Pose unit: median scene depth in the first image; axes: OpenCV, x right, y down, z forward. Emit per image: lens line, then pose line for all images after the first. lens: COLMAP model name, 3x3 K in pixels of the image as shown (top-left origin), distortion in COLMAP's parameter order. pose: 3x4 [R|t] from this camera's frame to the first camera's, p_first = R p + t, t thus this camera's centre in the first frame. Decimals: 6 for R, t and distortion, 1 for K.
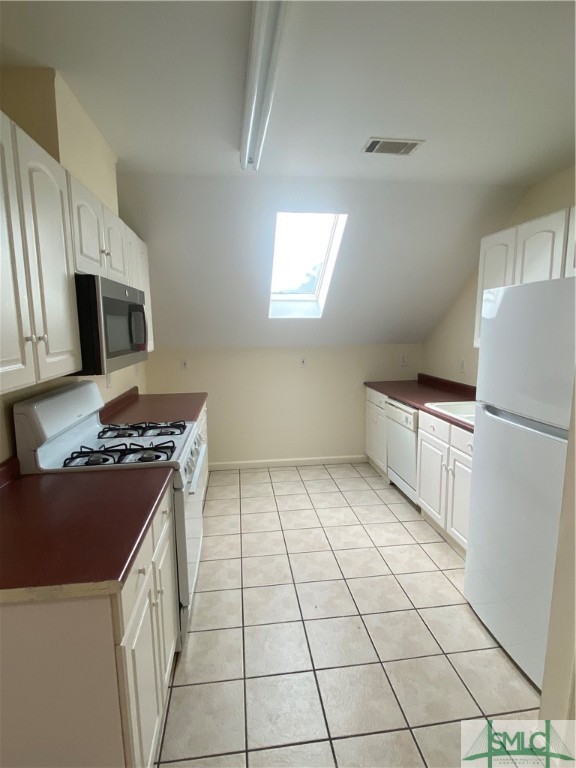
lens RADIAL K [[395.0, 0, 286.3], [0, 395.0, 385.4], [0, 0, 1]] dist [0.007066, -0.013692]
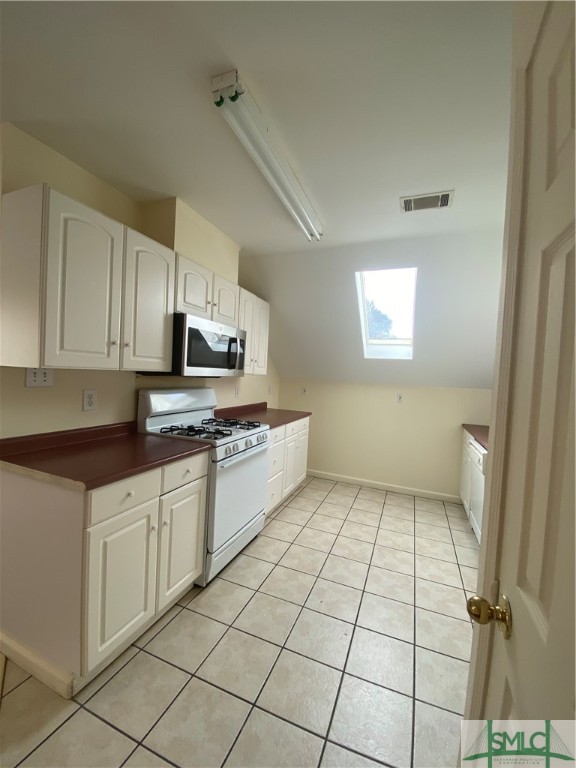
lens RADIAL K [[310.4, 0, 286.6], [0, 310.4, 382.9], [0, 0, 1]] dist [0.004166, -0.012738]
pose [[0.869615, 0.072721, -0.488346, 0.317216], [-0.133859, 0.986774, -0.091425, 0.036518], [0.475239, 0.144874, 0.867848, 0.088864]]
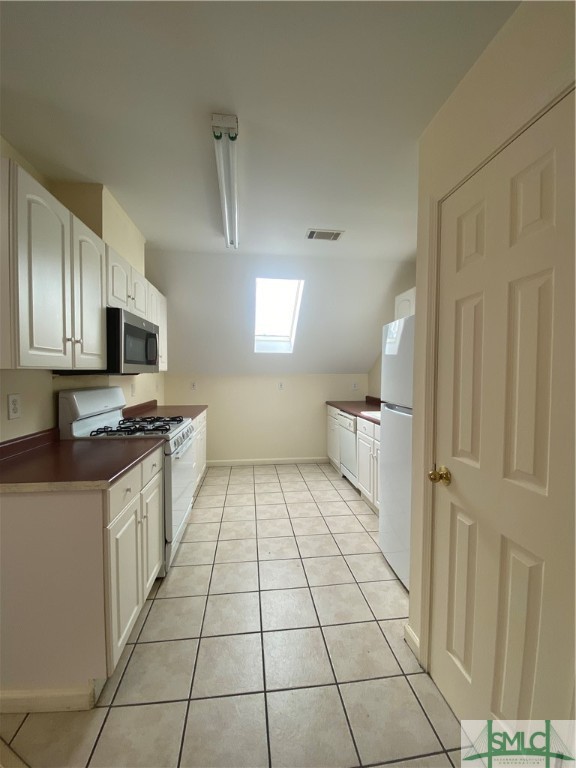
lens RADIAL K [[310.4, 0, 288.7], [0, 310.4, 382.9], [0, 0, 1]] dist [0.004166, -0.012738]
pose [[0.999870, 0.015901, 0.002619, 0.109703], [-0.015501, 0.993421, -0.113467, 0.085317], [-0.004406, 0.113412, 0.993538, -0.108466]]
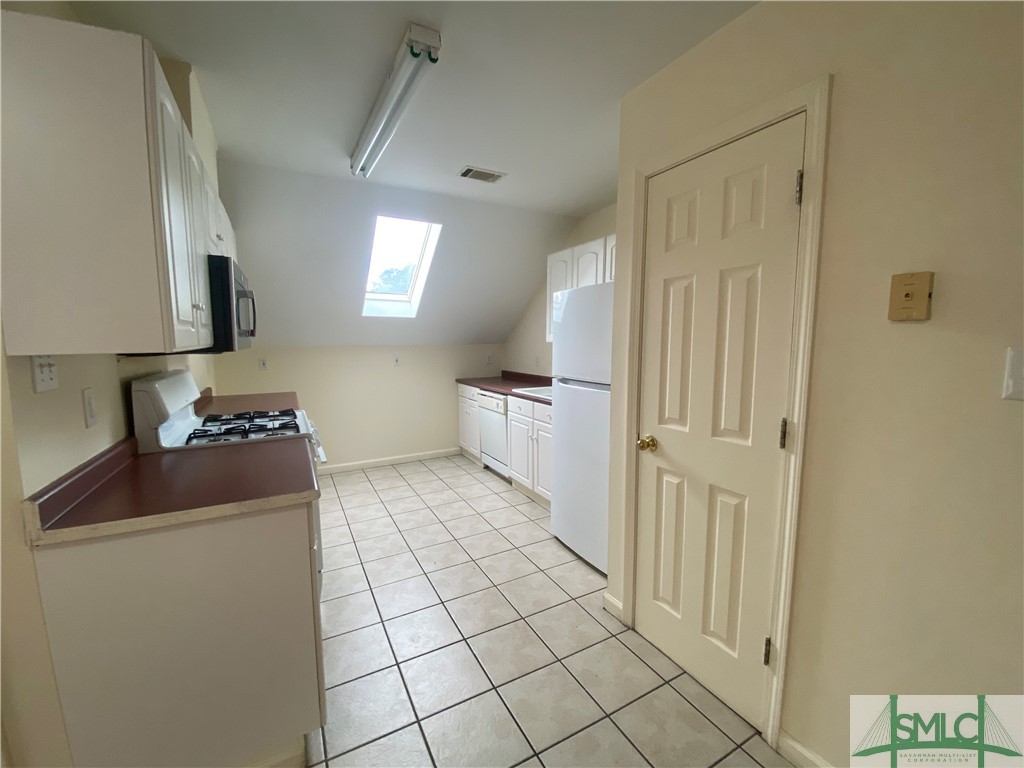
lens RADIAL K [[413.2, 0, 510.3], [0, 413.2, 384.2], [0, 0, 1]] dist [0.000857, -0.003628]
pose [[0.932933, -0.032755, 0.358556, -0.113361], [0.047380, 0.998362, -0.032077, 0.082524], [-0.356918, 0.046914, 0.932957, -0.179508]]
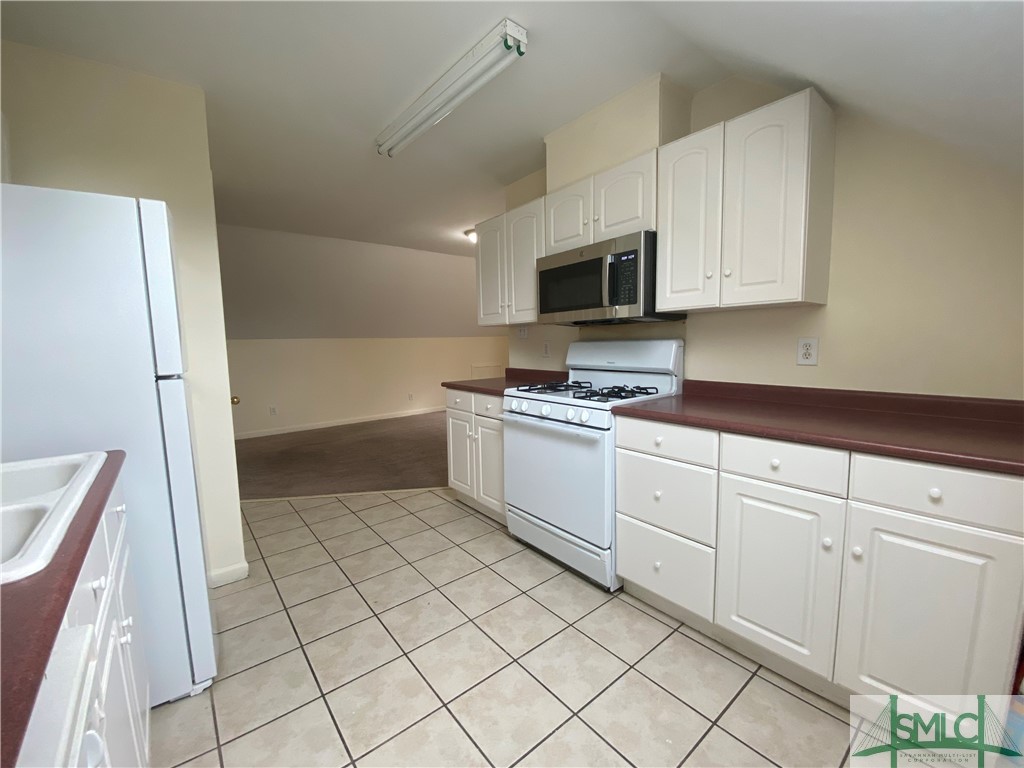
lens RADIAL K [[413.2, 0, 519.2], [0, 413.2, 386.4], [0, 0, 1]] dist [0.000857, -0.003628]
pose [[-0.842228, 0.081581, -0.532913, 0.299415], [-0.053690, 0.970878, 0.233480, -0.102921], [0.536442, 0.225256, -0.813321, 1.474474]]
